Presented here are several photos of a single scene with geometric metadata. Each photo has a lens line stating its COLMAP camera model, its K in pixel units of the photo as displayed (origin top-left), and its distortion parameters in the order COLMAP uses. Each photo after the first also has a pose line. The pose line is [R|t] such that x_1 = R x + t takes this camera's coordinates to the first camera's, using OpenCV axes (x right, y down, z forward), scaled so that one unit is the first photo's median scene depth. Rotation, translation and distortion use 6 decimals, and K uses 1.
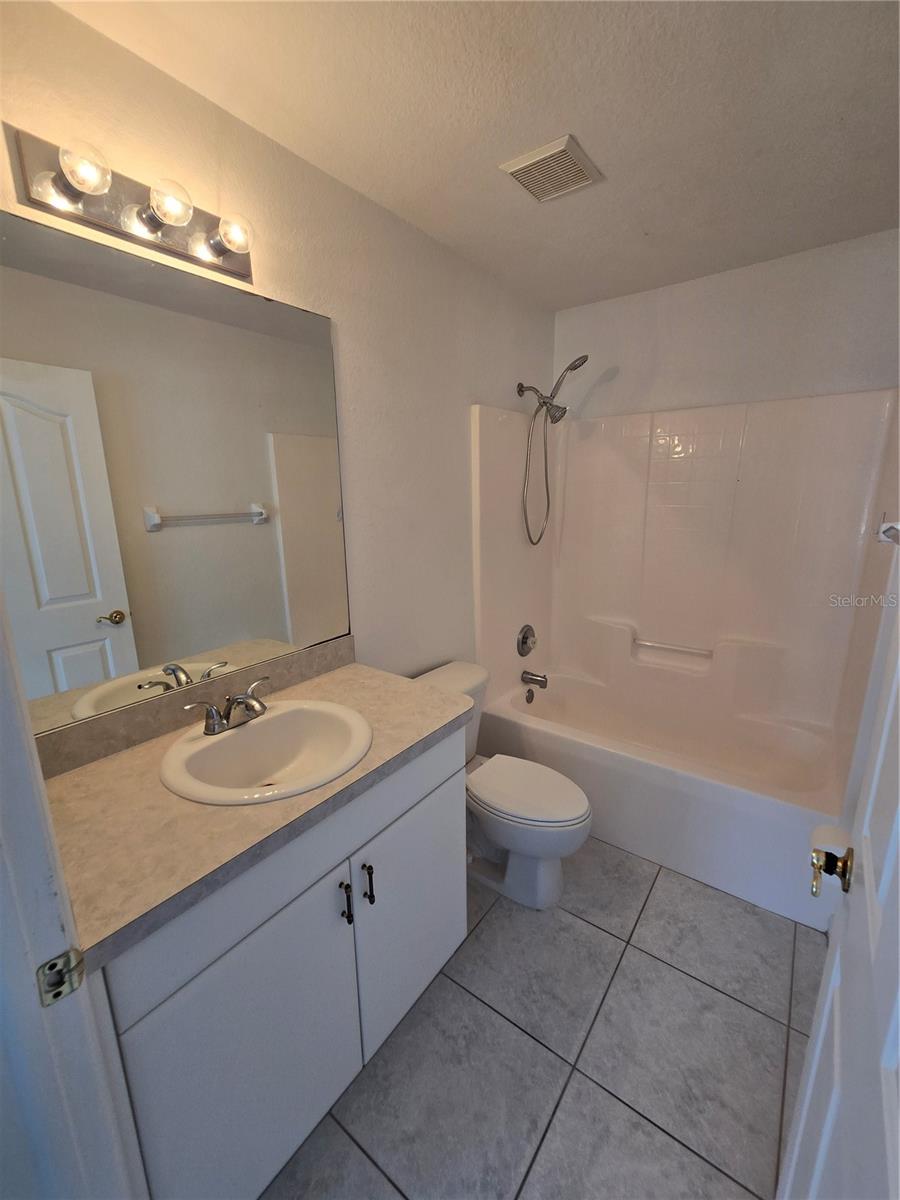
lens RADIAL K [[493.5, 0, 449.6], [0, 493.5, 602.8], [0, 0, 1]] dist [0.001610, -0.000118]
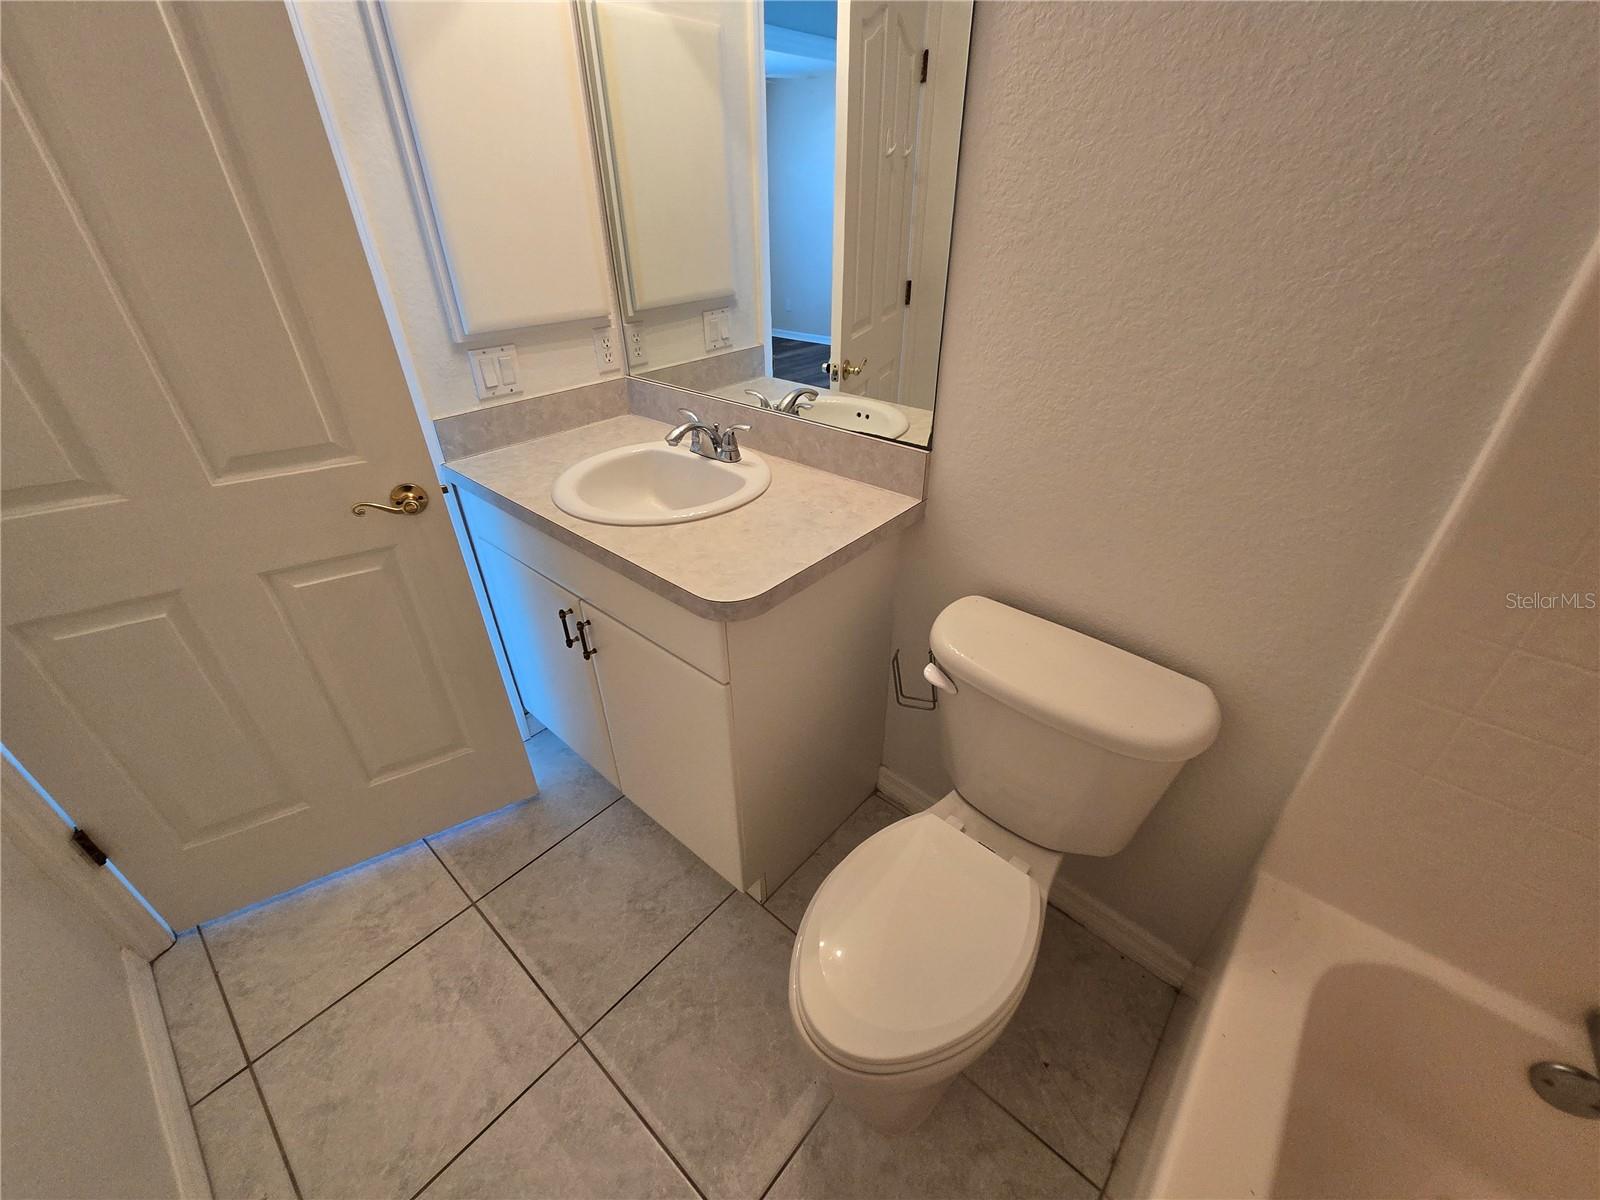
lens RADIAL K [[658.0, 0, 799.6], [0, 658.0, 600.2], [0, 0, 1]] dist [0.001610, -0.000118]
pose [[-0.077360, 0.544223, -0.835366, 0.663960], [-0.214018, 0.809280, 0.547048, -0.221607], [0.973762, 0.221103, 0.053867, 1.059668]]
